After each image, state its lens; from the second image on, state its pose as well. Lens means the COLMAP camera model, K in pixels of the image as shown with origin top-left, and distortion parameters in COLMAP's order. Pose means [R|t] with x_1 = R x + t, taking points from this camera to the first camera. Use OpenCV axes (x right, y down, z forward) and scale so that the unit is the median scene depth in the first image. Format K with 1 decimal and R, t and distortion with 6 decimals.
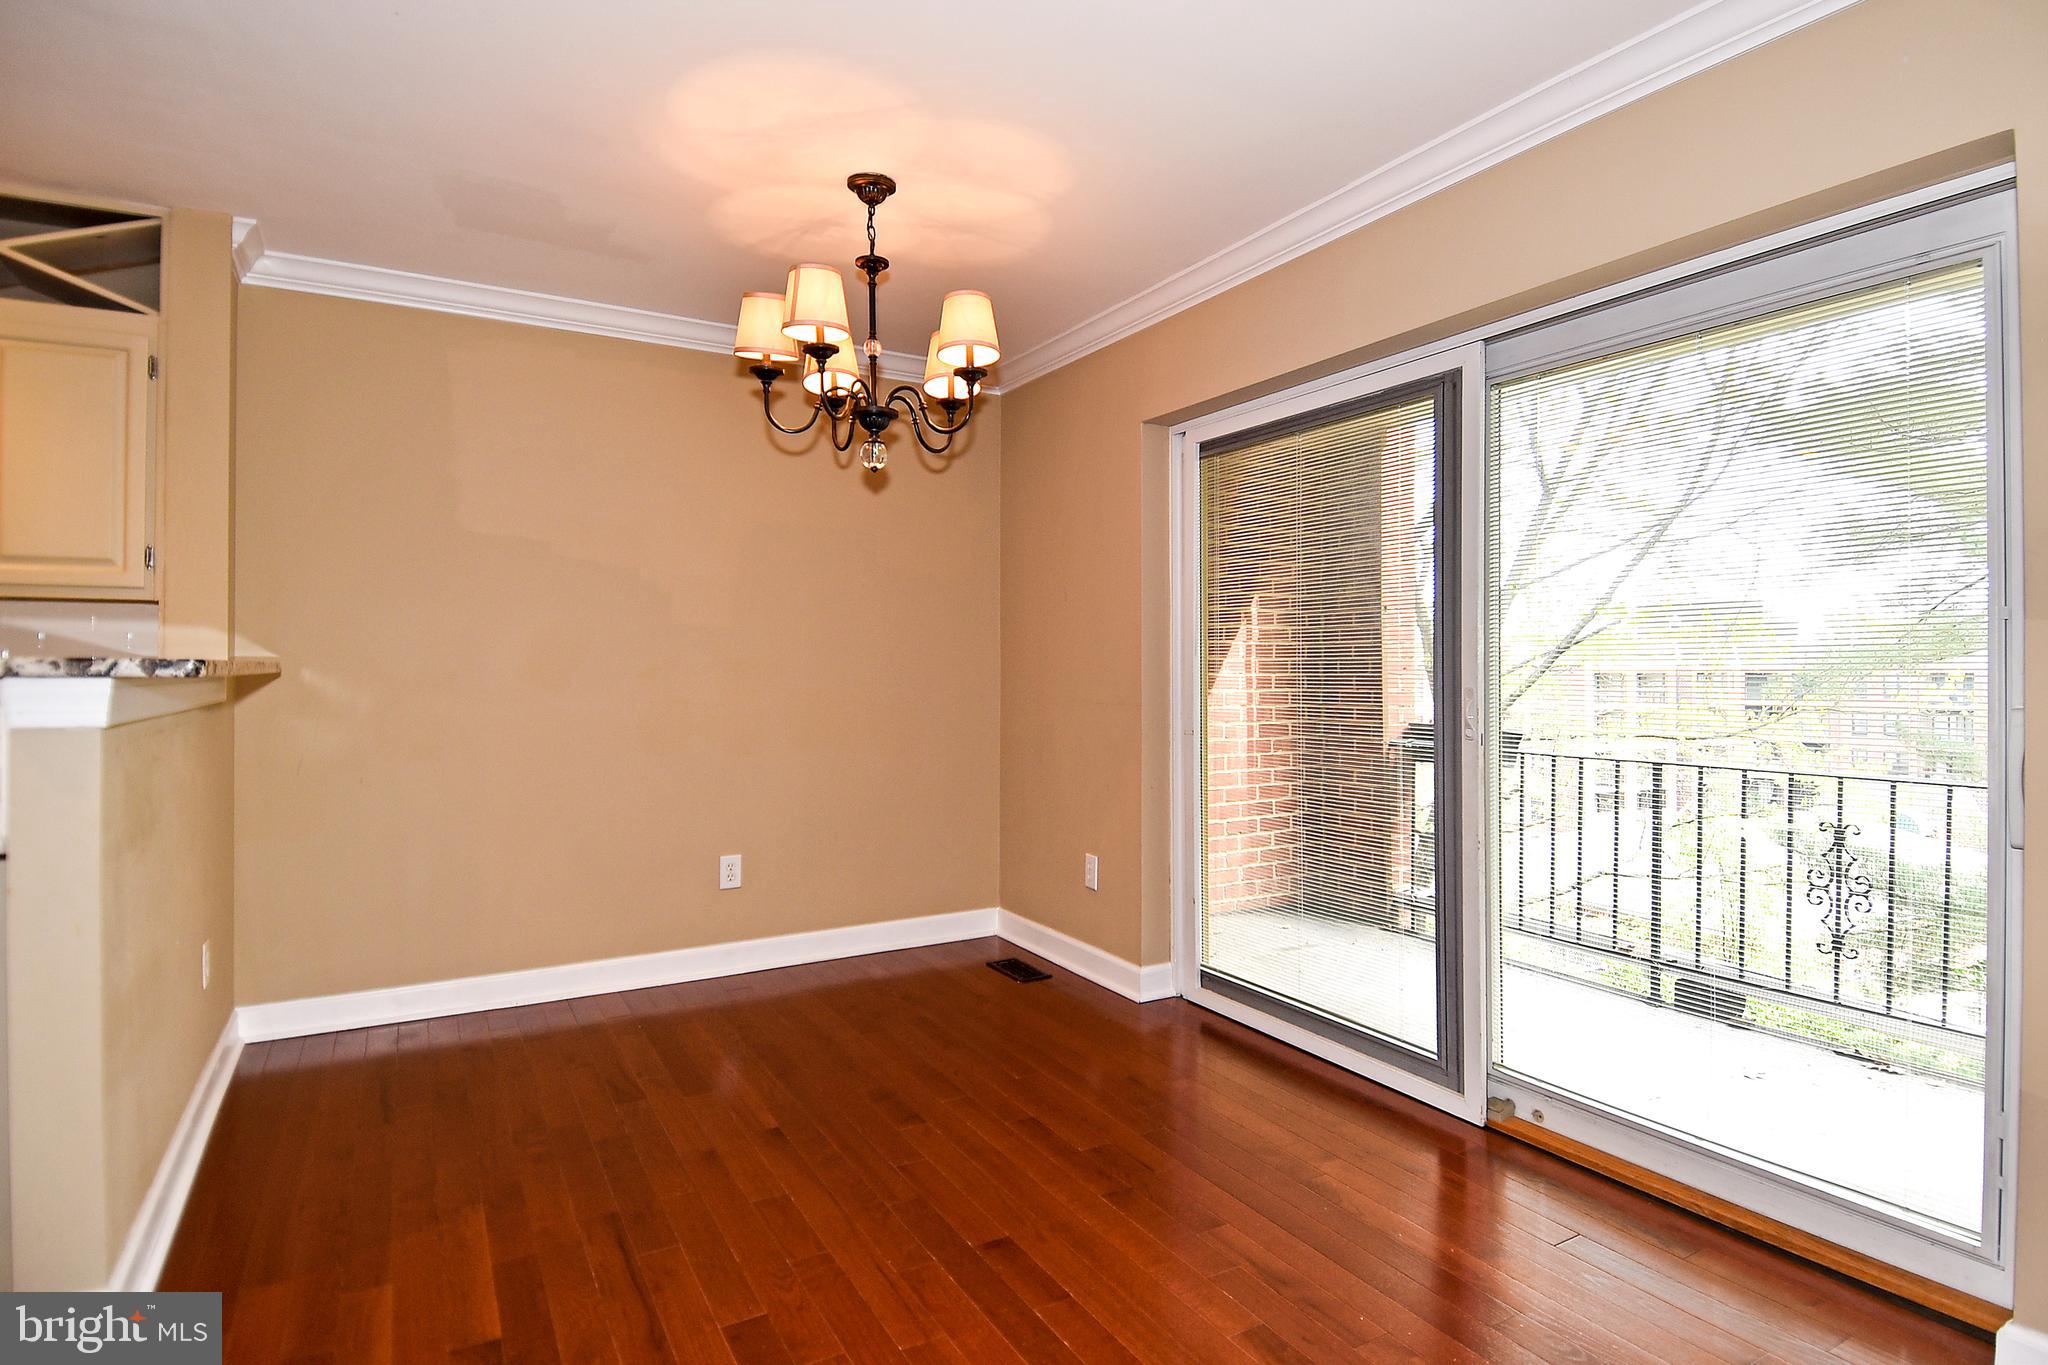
lens RADIAL K [[1090.3, 0, 1055.8], [0, 1090.3, 662.0], [0, 0, 1]] dist [0.059827, -0.060829]
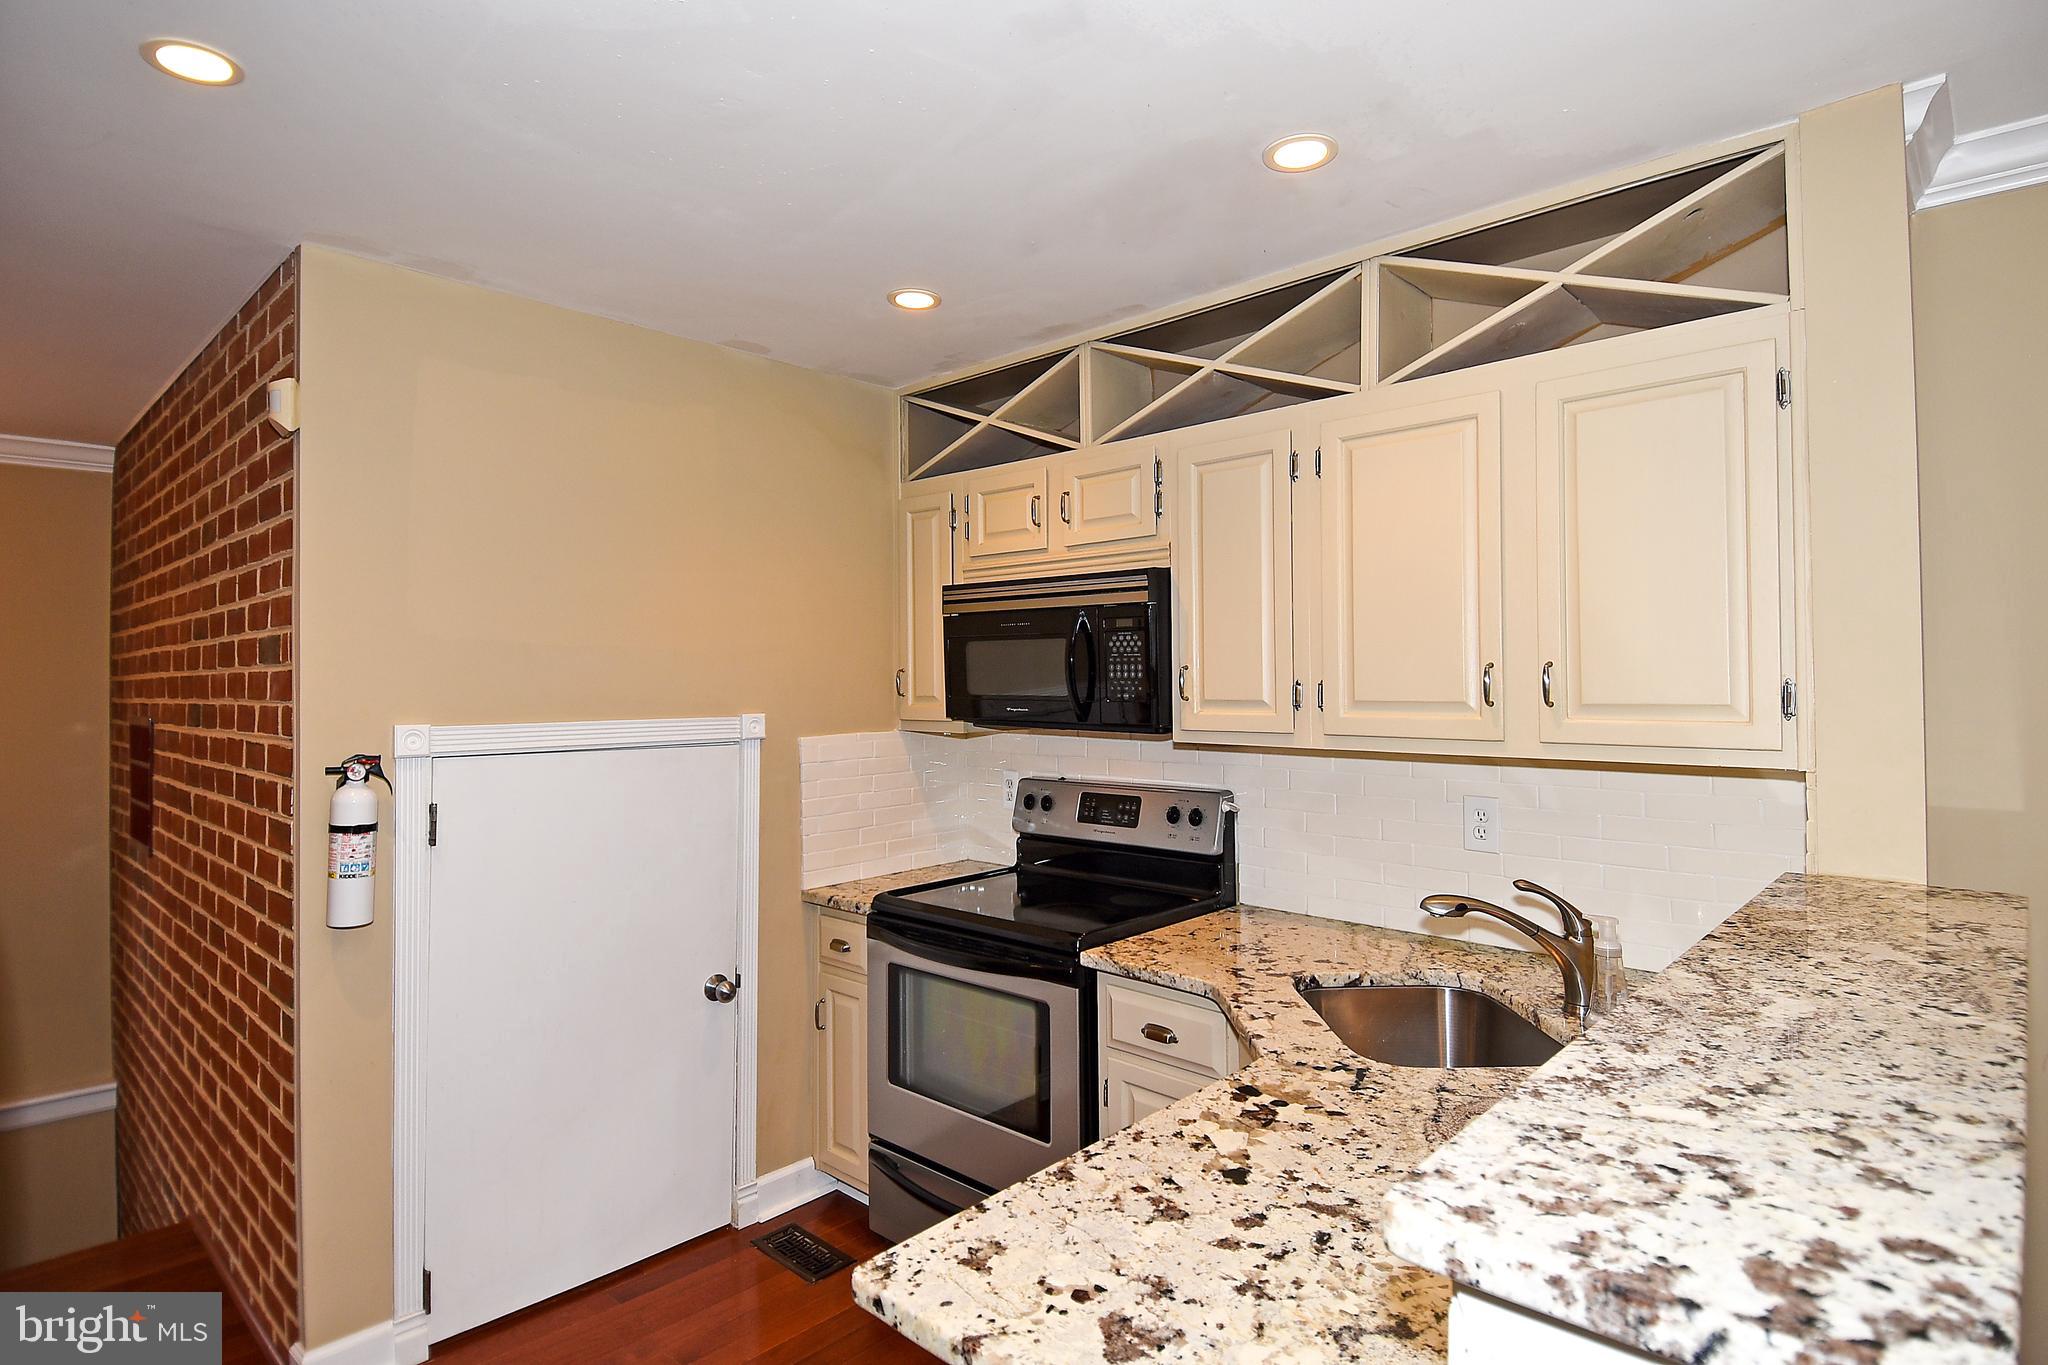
lens RADIAL K [[1090.3, 0, 1055.8], [0, 1090.3, 662.0], [0, 0, 1]] dist [0.059827, -0.060829]
pose [[0.301934, -0.023896, -0.953029, -0.361528], [0.011839, 0.999703, -0.021315, -0.107694], [0.953255, -0.004847, 0.302127, 0.431967]]
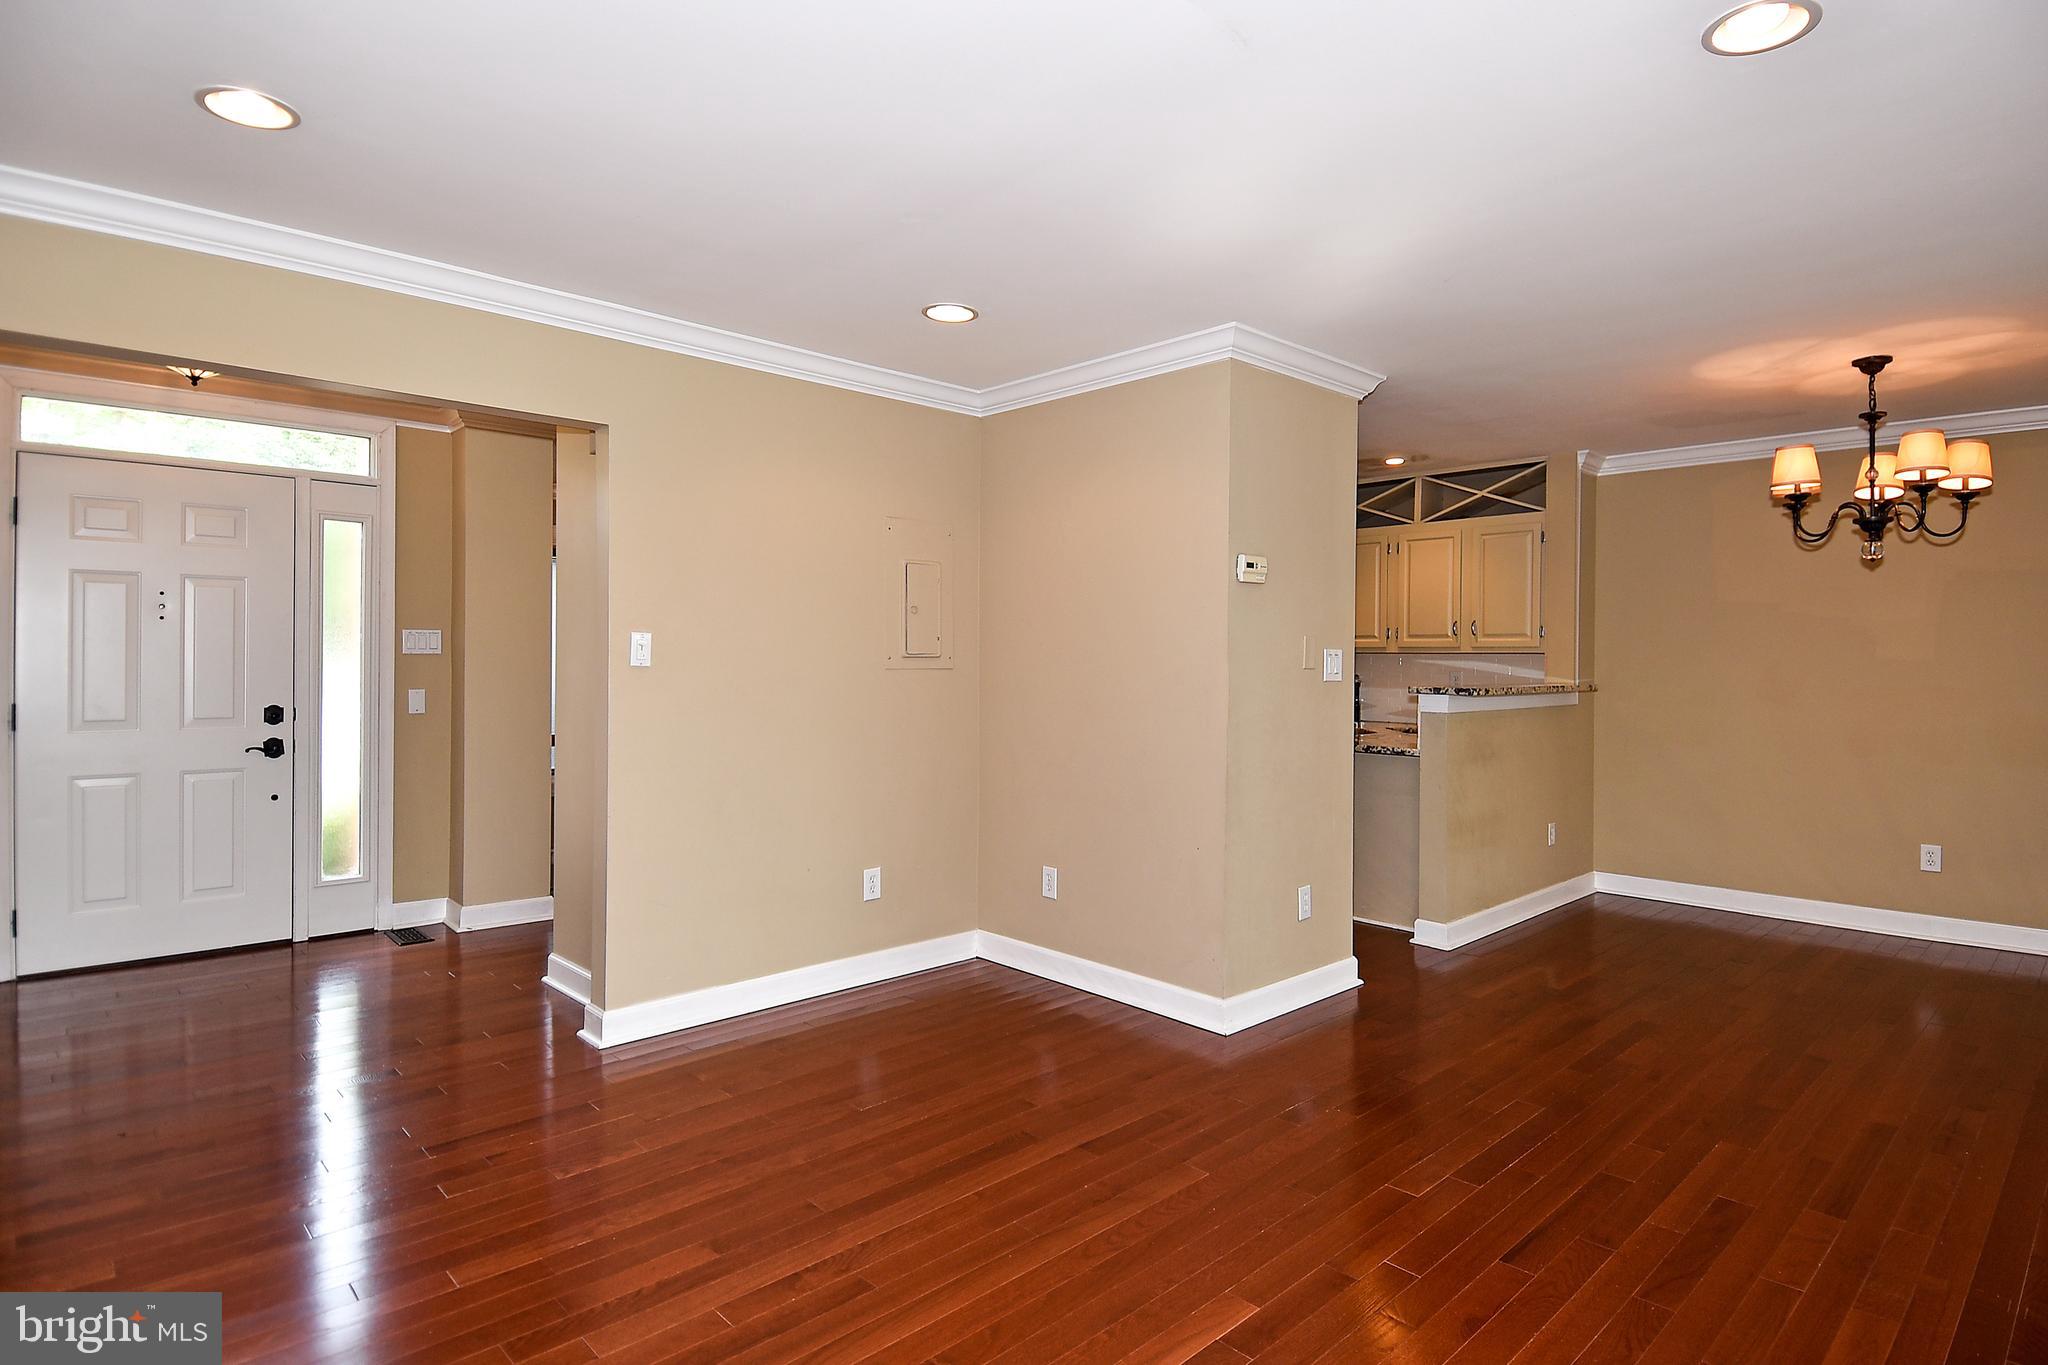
lens RADIAL K [[1090.3, 0, 1055.8], [0, 1090.3, 662.0], [0, 0, 1]] dist [0.059827, -0.060829]
pose [[0.245042, 0.001744, -0.969511, 0.922232], [-0.001172, 0.999998, 0.001503, -0.042058], [0.969512, 0.000768, 0.245044, -0.359513]]
